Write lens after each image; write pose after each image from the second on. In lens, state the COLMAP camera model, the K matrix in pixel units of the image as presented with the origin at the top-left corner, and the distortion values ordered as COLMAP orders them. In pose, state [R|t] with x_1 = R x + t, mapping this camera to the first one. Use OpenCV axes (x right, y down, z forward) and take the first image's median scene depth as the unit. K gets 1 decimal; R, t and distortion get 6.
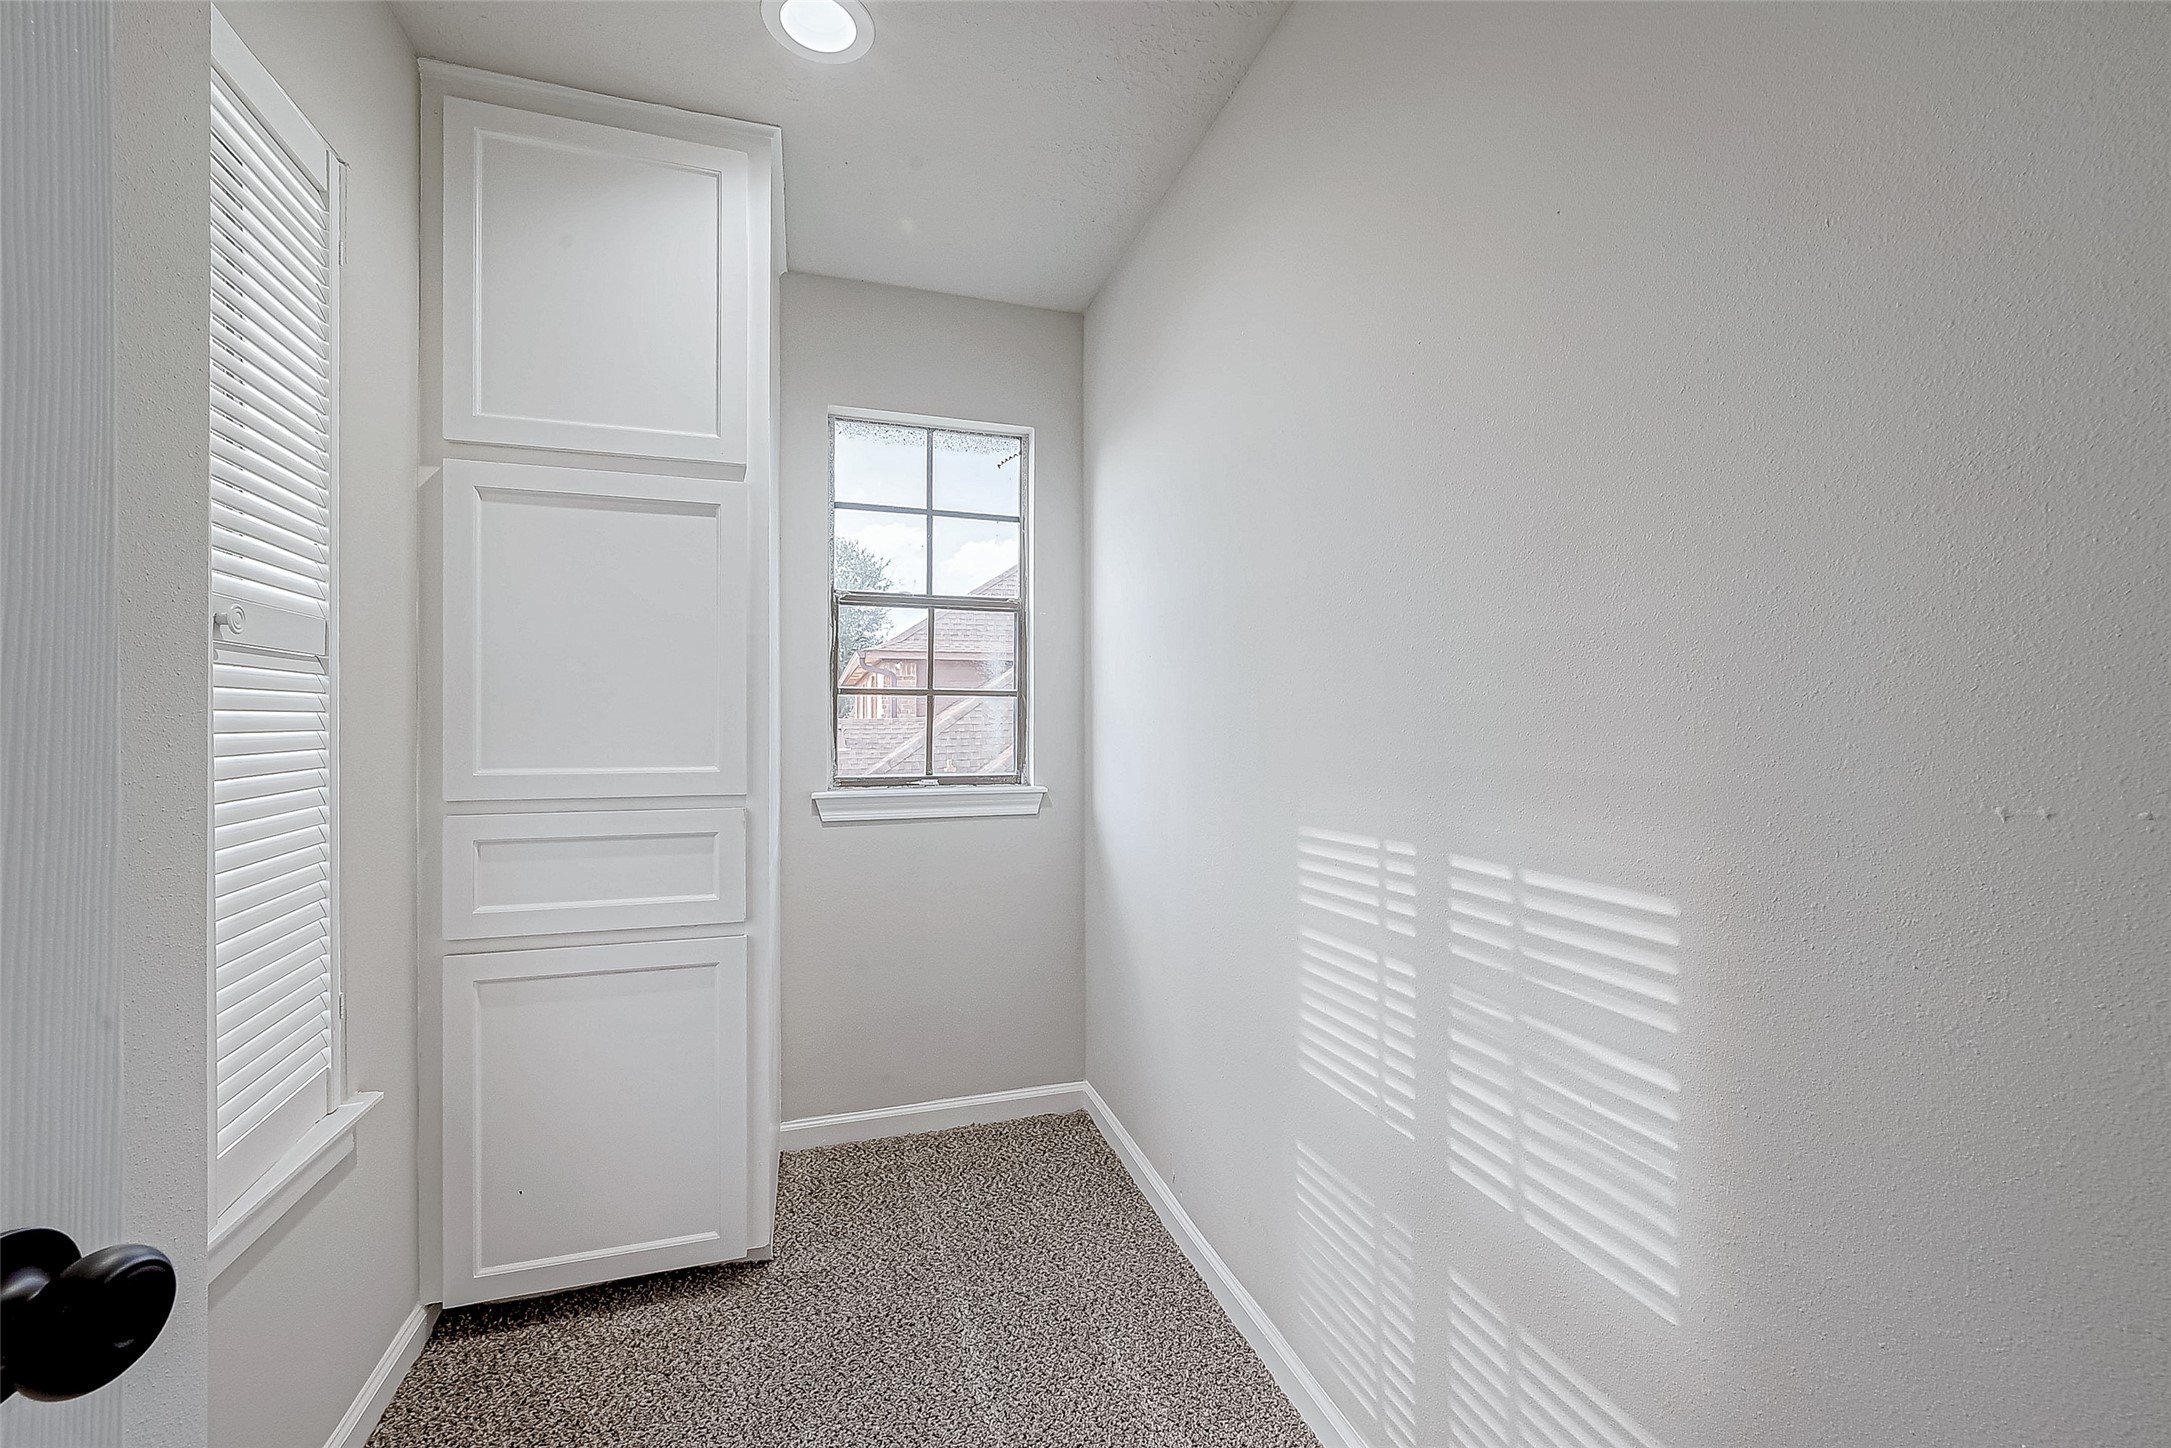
lens RADIAL K [[878.5, 0, 1078.3], [0, 878.5, 723.9], [0, 0, 1]] dist [0.000427, -0.000481]
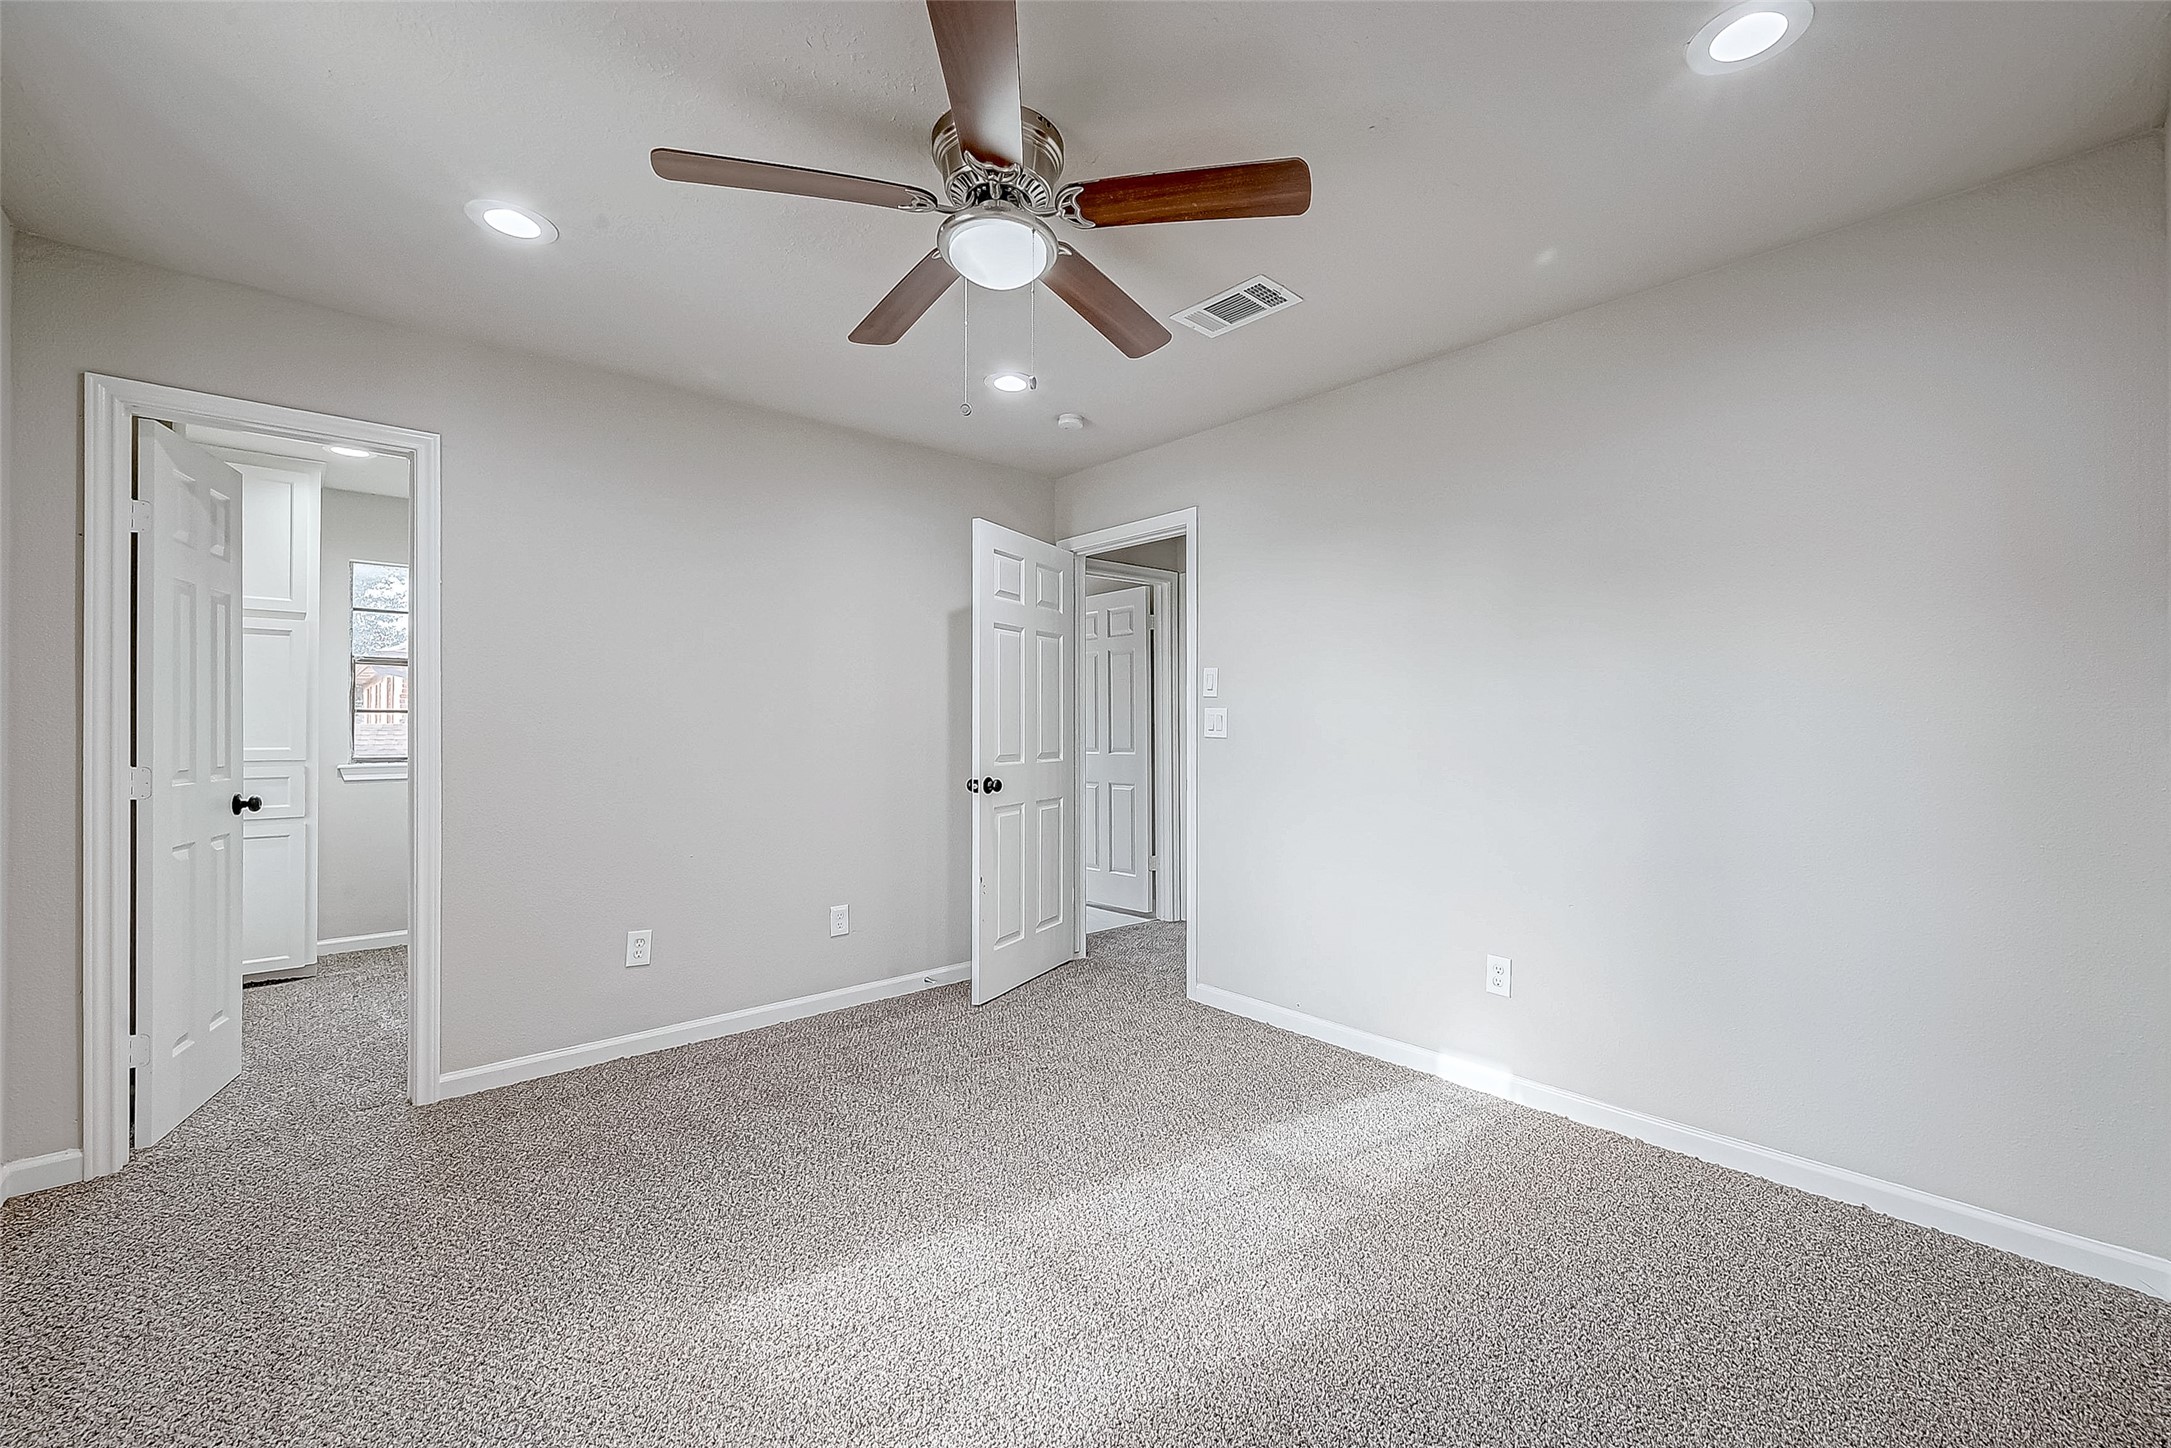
lens RADIAL K [[878.5, 0, 1089.0], [0, 878.5, 718.2], [0, 0, 1]] dist [0.000427, -0.000481]
pose [[0.905082, 0.004349, 0.425215, 0.472589], [-0.001015, 0.999967, -0.008067, -0.011400], [-0.425236, 0.006870, 0.905057, -1.856996]]
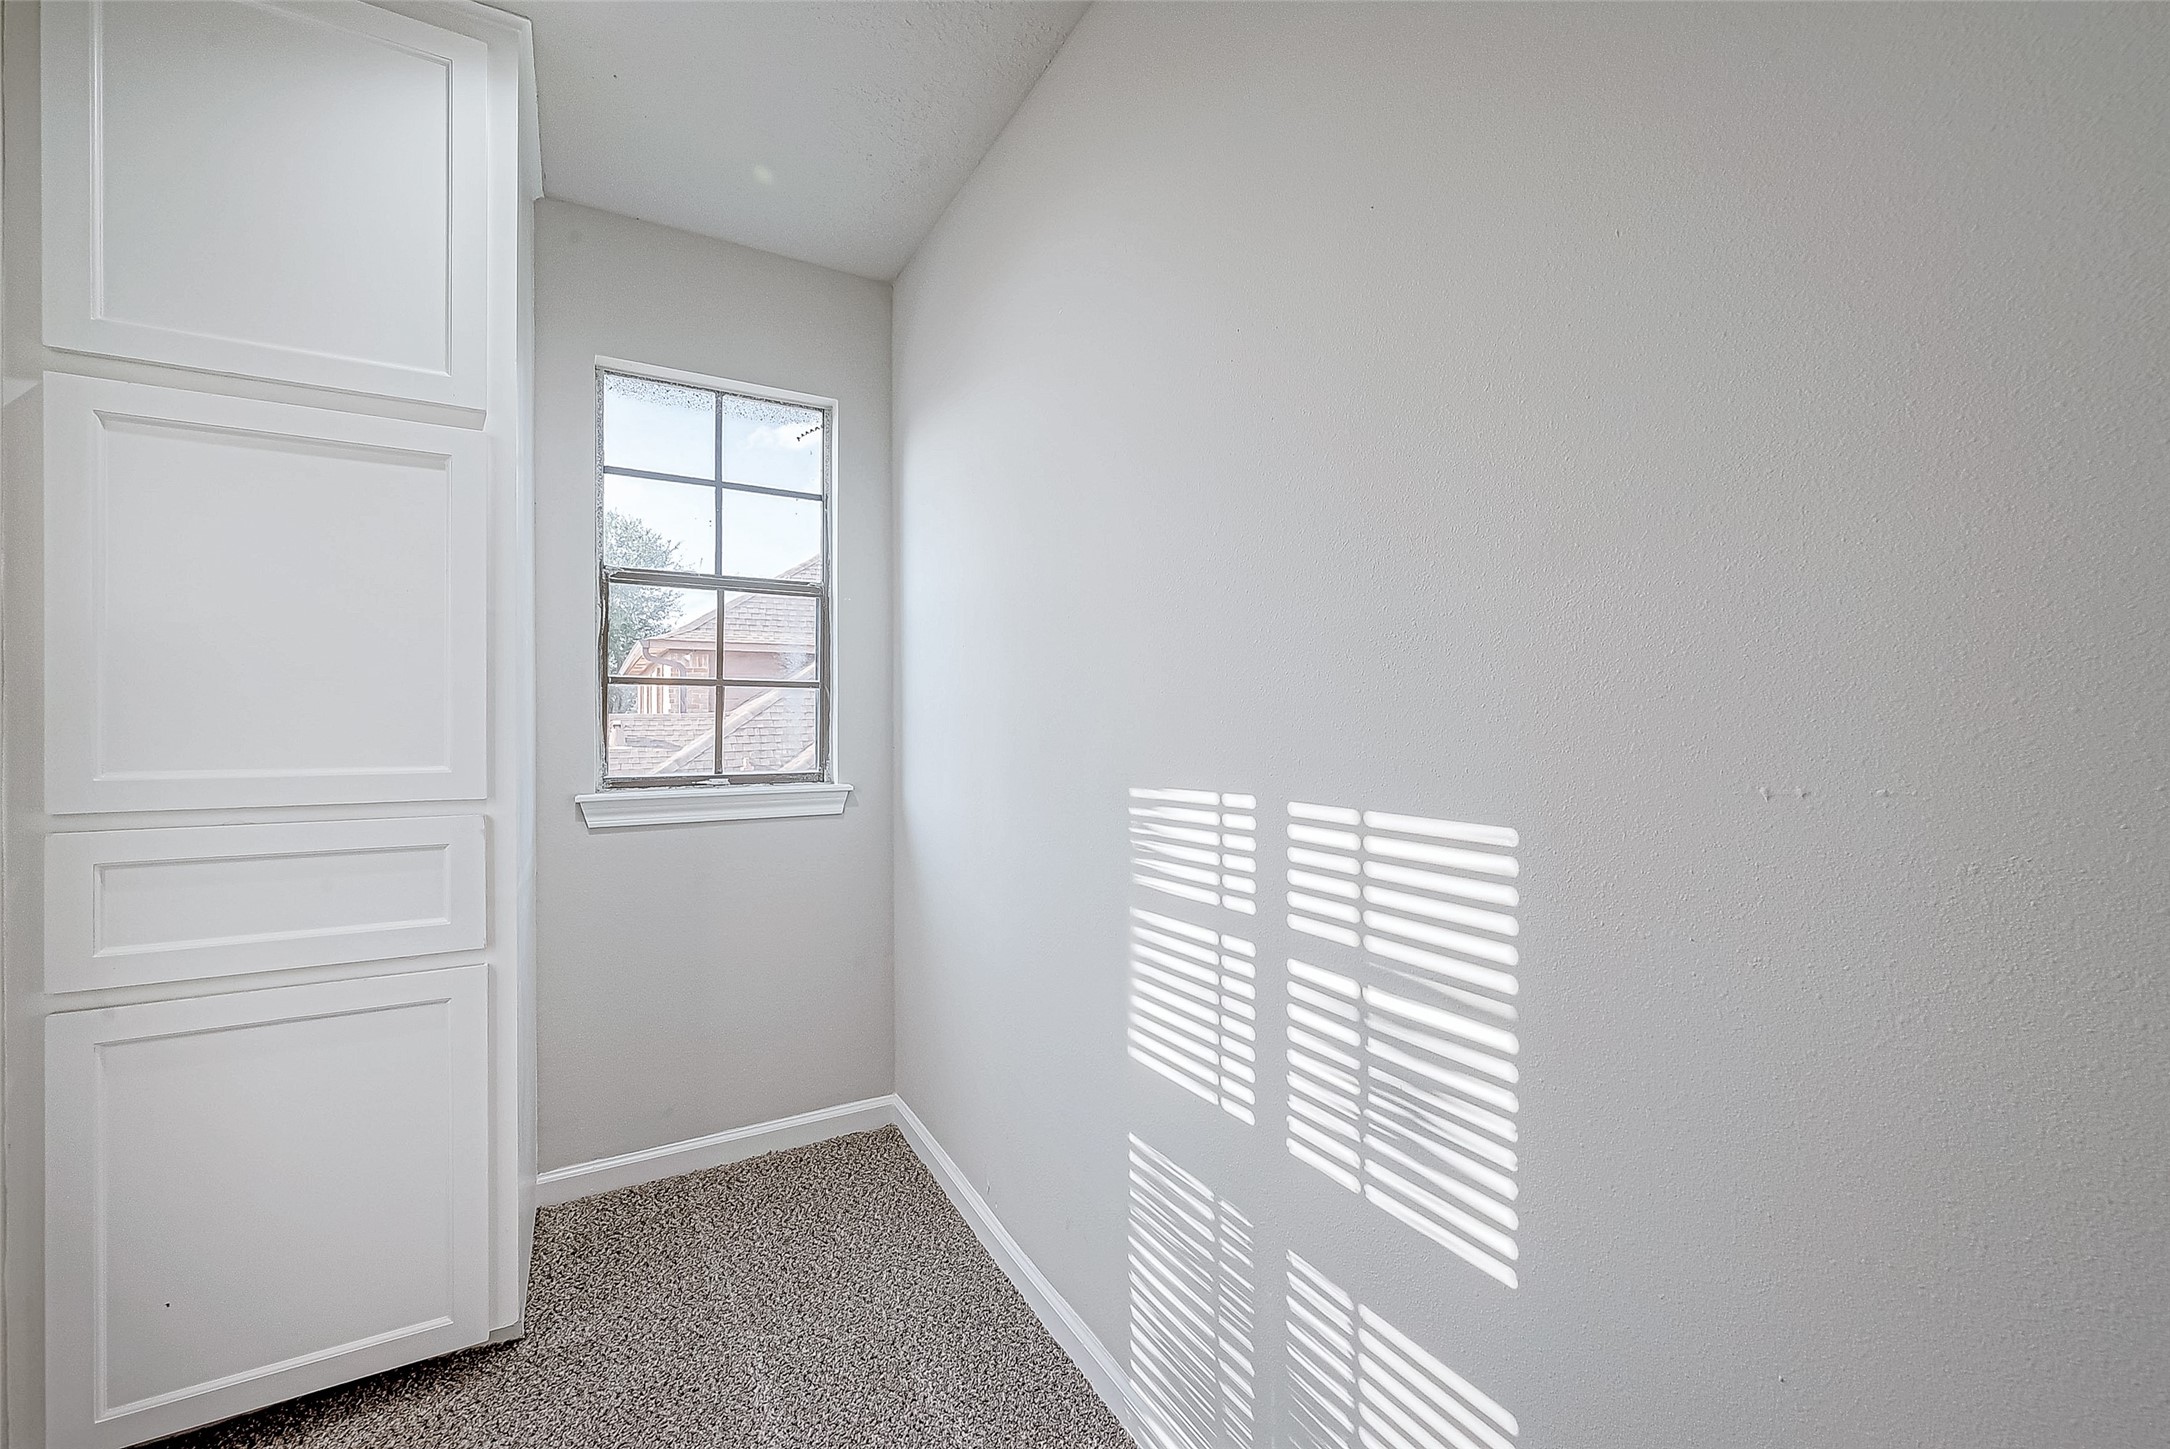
lens RADIAL K [[878.1, 0, 1082.6], [0, 878.1, 723.8], [0, 0, 1]] dist [0.000427, -0.000481]
pose [[0.976141, -0.000538, 0.217139, 0.000784], [-0.000277, 0.999993, 0.003724, 0.004454], [-0.217139, -0.003696, 0.976134, 0.044626]]
